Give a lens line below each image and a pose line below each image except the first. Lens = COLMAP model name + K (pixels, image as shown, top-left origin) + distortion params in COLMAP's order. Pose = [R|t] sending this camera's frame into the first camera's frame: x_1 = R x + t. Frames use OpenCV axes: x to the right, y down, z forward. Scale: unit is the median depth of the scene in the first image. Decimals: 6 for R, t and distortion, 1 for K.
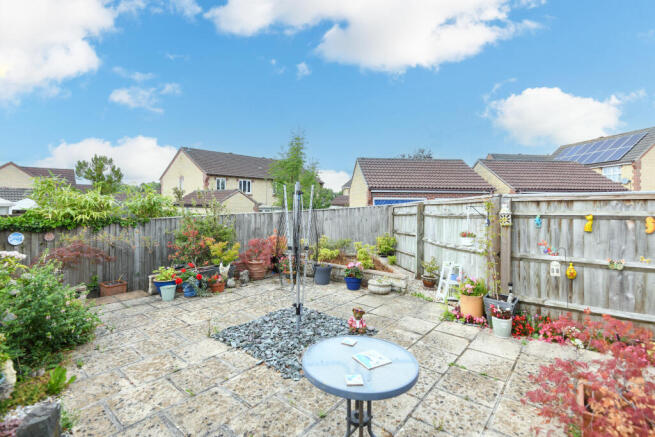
lens RADIAL K [[317.7, 0, 327.5], [0, 317.7, 218.5], [0, 0, 1]] dist [-0.002901, -0.000508]
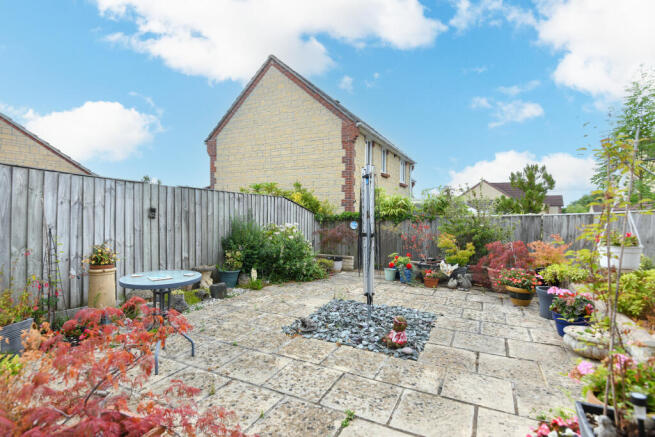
lens RADIAL K [[320.0, 0, 327.5], [0, 320.0, 218.5], [0, 0, 1]] dist [0.001111, 0.000168]
pose [[0.224202, 0.012995, -0.974456, 0.579056], [-0.049425, 0.998776, 0.001947, 0.029344], [0.973288, 0.047726, 0.224570, 0.440911]]
